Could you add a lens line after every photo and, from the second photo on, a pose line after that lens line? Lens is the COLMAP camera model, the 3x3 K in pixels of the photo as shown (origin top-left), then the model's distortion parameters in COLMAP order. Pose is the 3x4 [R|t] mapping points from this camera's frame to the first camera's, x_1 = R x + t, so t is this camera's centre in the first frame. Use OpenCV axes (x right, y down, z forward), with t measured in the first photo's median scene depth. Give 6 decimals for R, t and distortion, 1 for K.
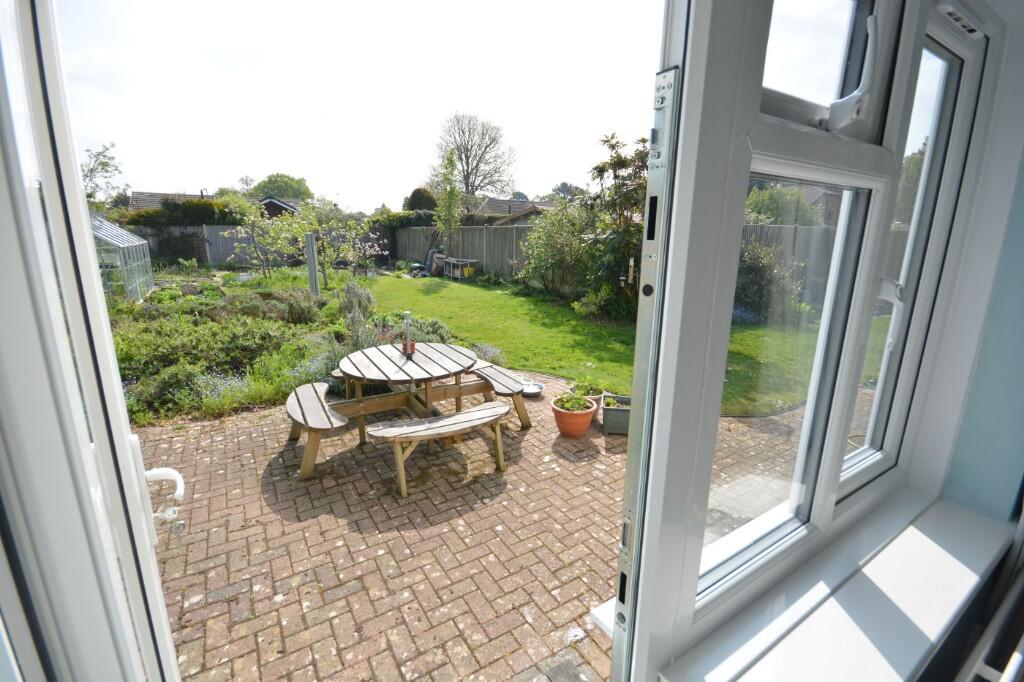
lens RADIAL K [[450.7, 0, 509.1], [0, 450.7, 341.2], [0, 0, 1]] dist [0.001307, -0.005984]
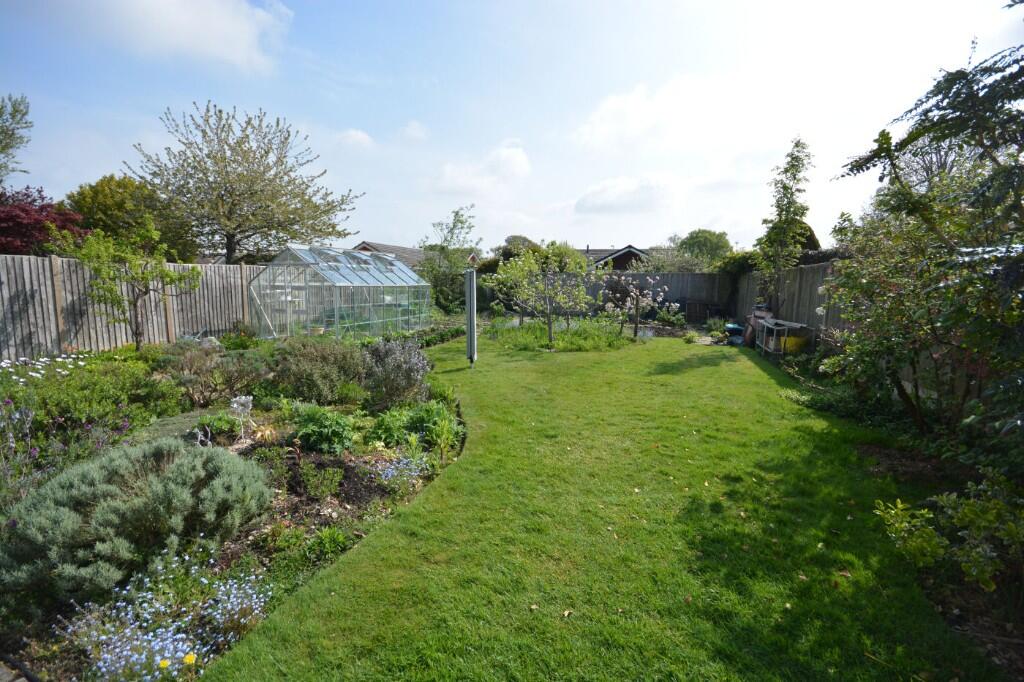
lens RADIAL K [[450.7, 0, 509.6], [0, 450.7, 342.1], [0, 0, 1]] dist [0.001307, -0.005984]
pose [[0.633621, 0.100812, -0.767047, 0.192759], [-0.190094, 0.981365, -0.028048, -0.127017], [0.749926, 0.163583, 0.640977, 0.655102]]
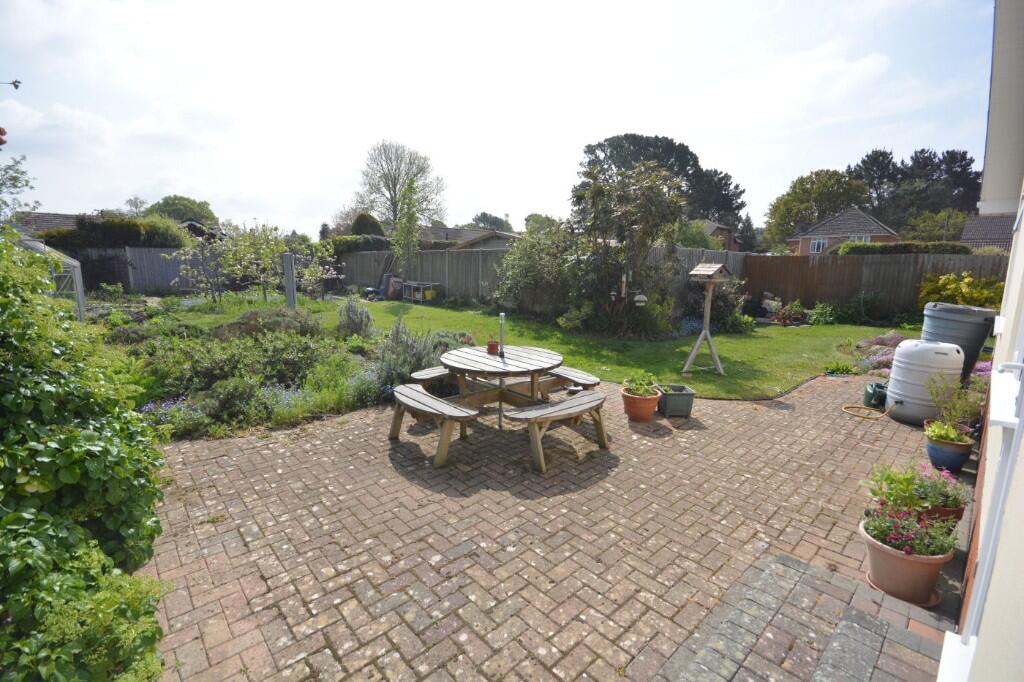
lens RADIAL K [[450.7, 0, 508.6], [0, 450.7, 341.4], [0, 0, 1]] dist [0.001307, -0.005984]
pose [[0.983513, -0.027647, 0.178712, -0.169571], [0.038457, 0.997616, -0.057308, 0.027521], [-0.176702, 0.063235, 0.982231, -0.035111]]
